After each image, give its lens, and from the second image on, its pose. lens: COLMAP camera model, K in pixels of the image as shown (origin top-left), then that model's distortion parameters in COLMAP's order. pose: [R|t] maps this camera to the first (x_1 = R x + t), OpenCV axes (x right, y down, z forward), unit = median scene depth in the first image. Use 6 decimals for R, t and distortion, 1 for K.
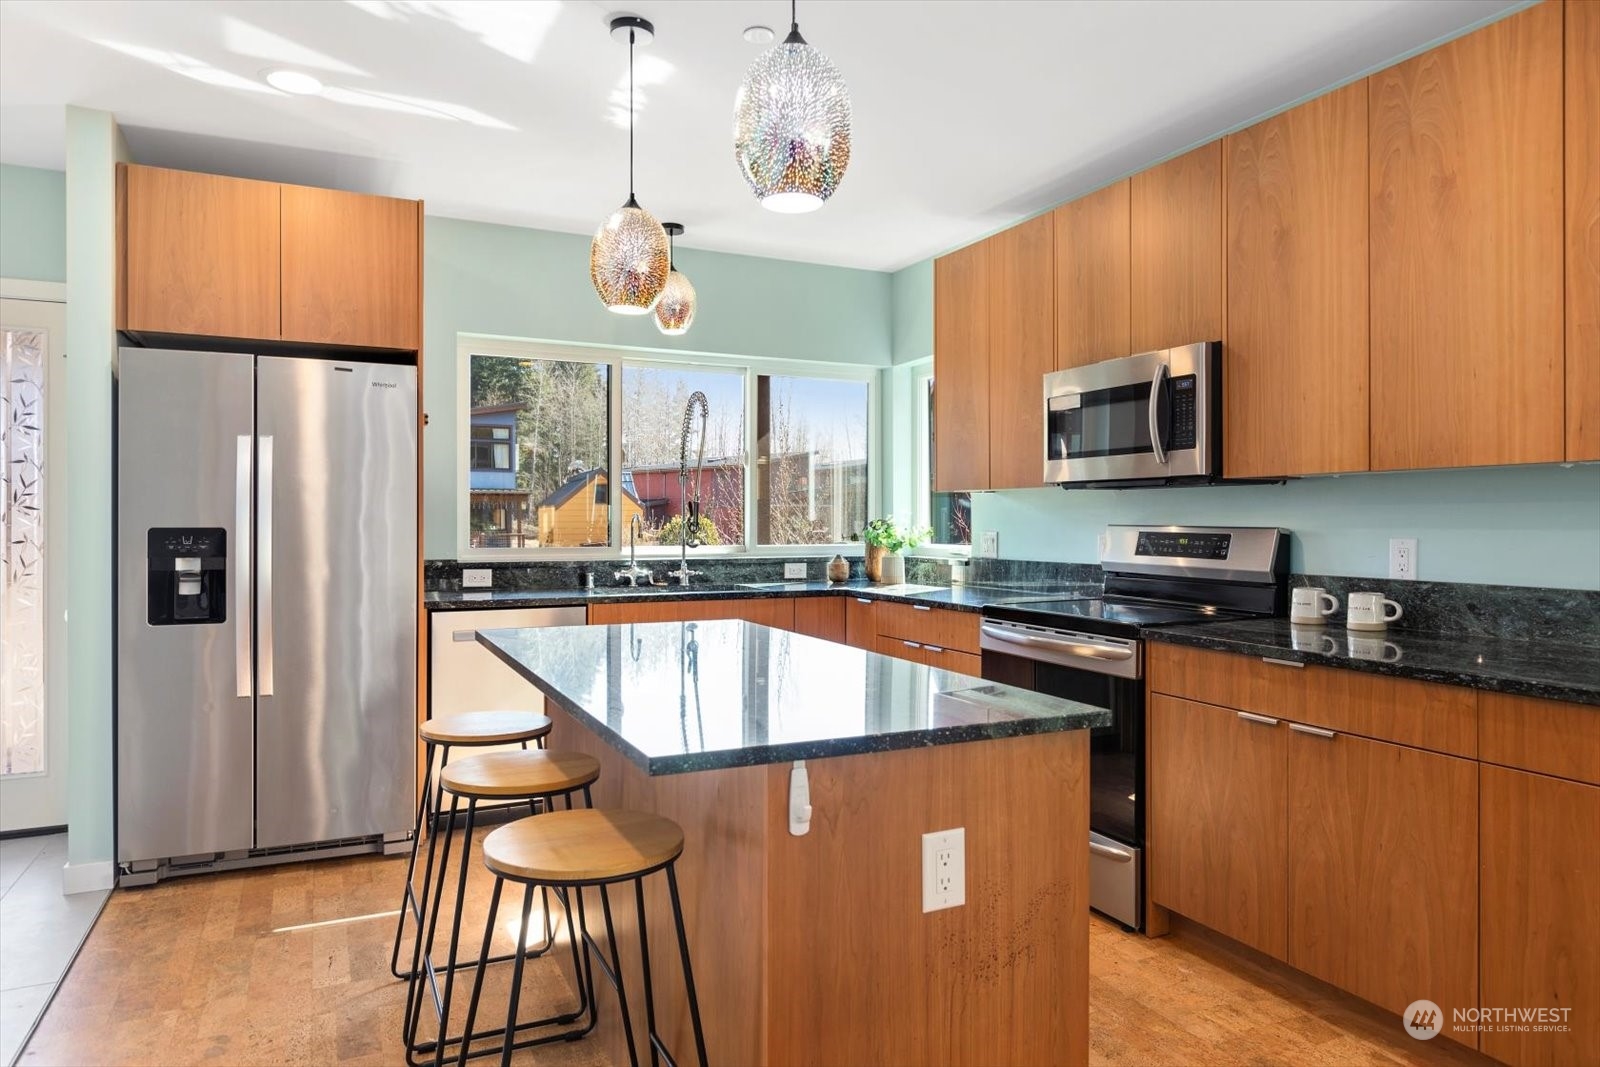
lens RADIAL K [[1010.3, 0, 796.2], [0, 1010.3, 518.4], [0, 0, 1]] dist [-0.040733, 0.030684]
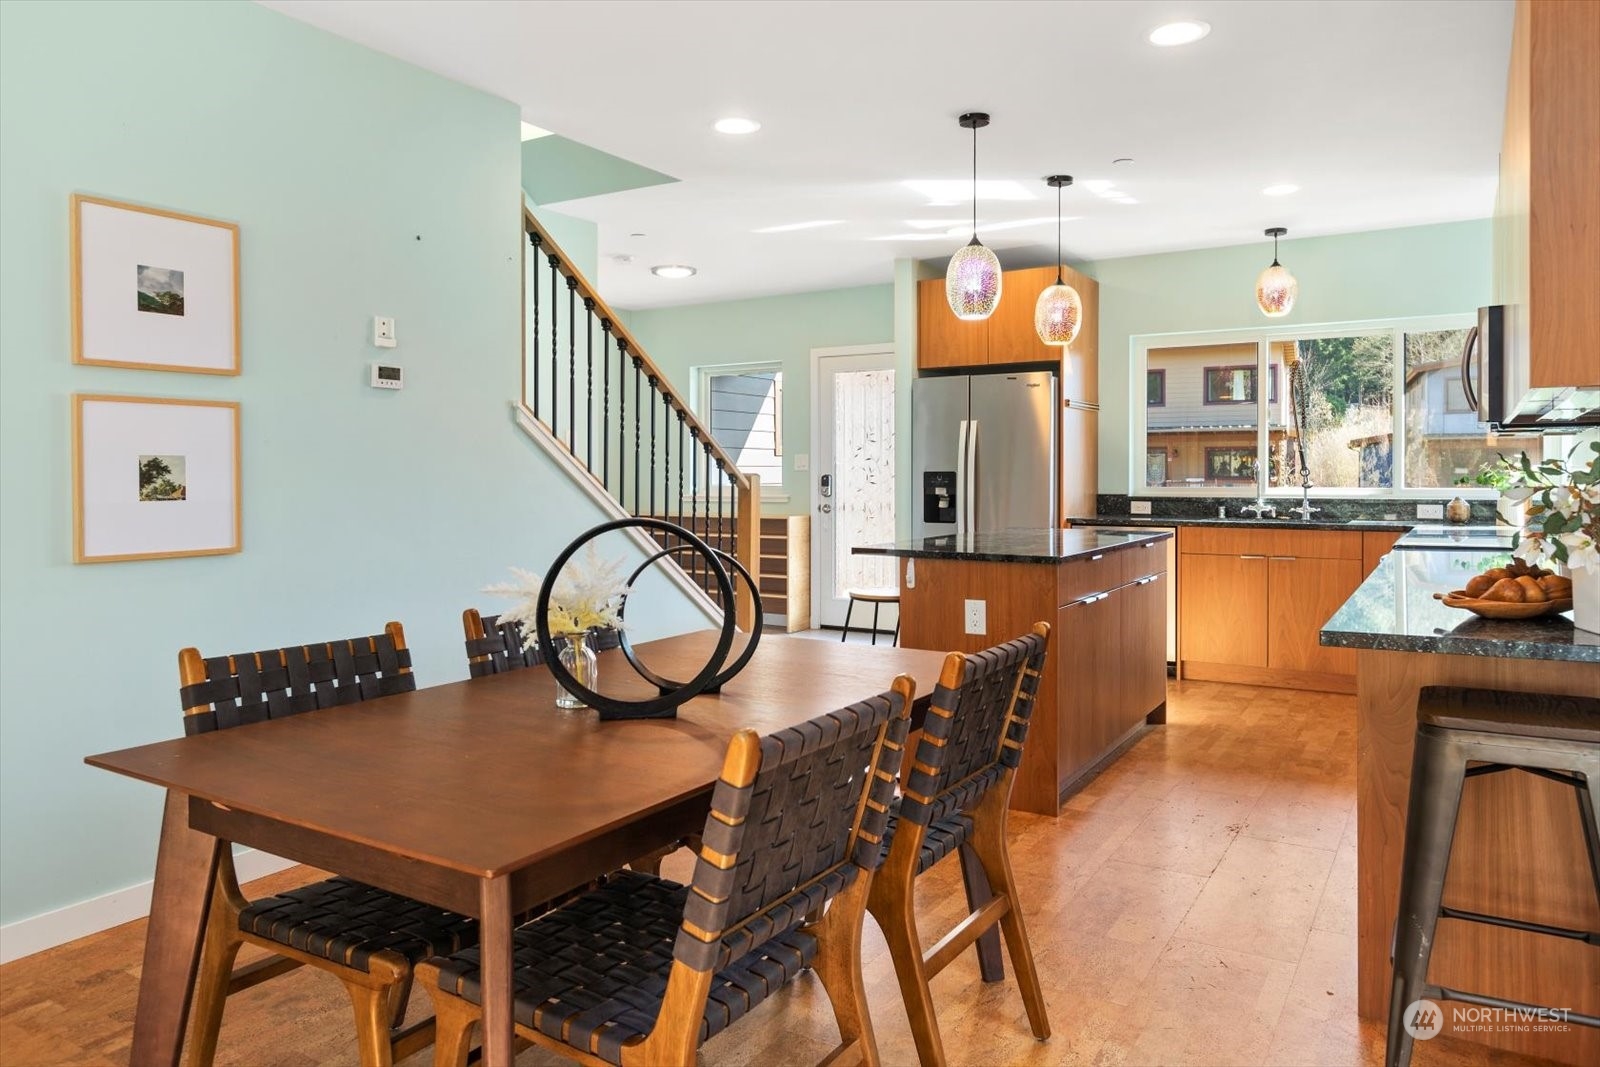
lens RADIAL K [[1134.2, 0, 802.7], [0, 1134.2, 538.6], [0, 0, 1]] dist [0.006907, -0.005170]
pose [[0.517891, 0.044233, -0.854302, 1.076472], [0.004431, 0.998510, 0.054386, 0.017635], [0.855435, -0.031951, 0.516923, -0.325739]]
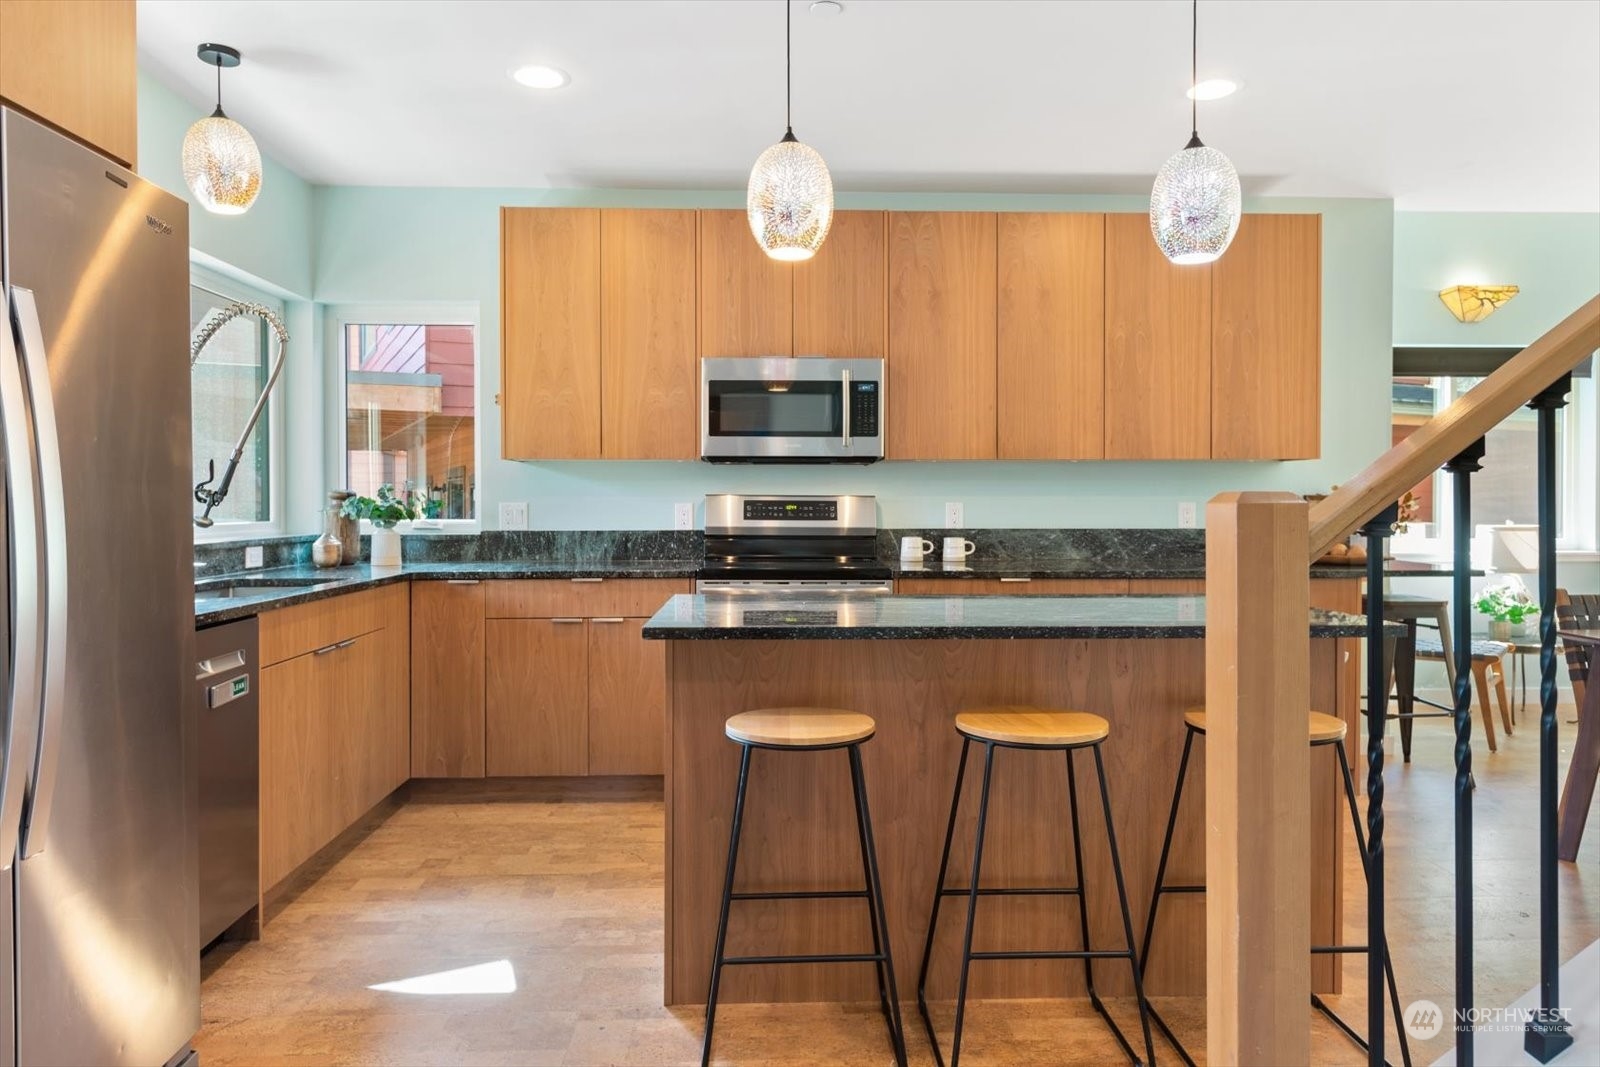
lens RADIAL K [[1010.3, 0, 814.0], [0, 1010.3, 509.2], [0, 0, 1]] dist [-0.040733, 0.030684]
pose [[0.375109, -0.005710, 0.926963, -0.818674], [-0.000624, 0.999979, 0.006413, 0.017805], [-0.926980, -0.002984, 0.375098, 0.527032]]
